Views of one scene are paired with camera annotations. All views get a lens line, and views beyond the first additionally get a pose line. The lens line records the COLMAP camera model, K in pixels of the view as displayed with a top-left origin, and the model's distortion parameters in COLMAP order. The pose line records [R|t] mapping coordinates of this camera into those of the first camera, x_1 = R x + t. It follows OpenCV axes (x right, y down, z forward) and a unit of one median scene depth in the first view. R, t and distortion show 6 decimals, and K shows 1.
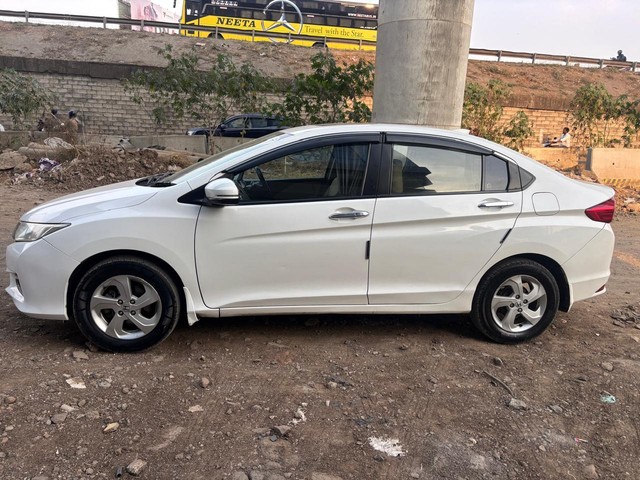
lens RADIAL K [[494.3, 0, 319.4], [0, 494.3, 242.4], [0, 0, 1]] dist [0.027016, -0.002308]
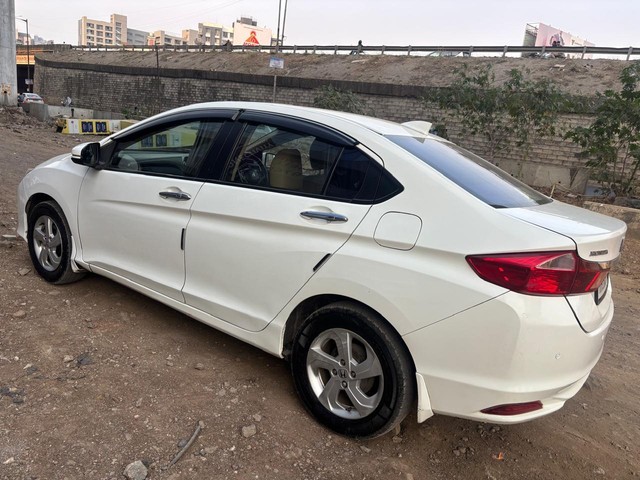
lens RADIAL K [[493.3, 0, 320.0], [0, 493.3, 240.0], [0, 0, 1]] dist [0.027350, -0.000694]
pose [[0.722628, 0.195917, -0.662891, 0.810757], [-0.236912, 0.971106, 0.028748, -0.061400], [0.649370, 0.136272, 0.748163, 0.484751]]
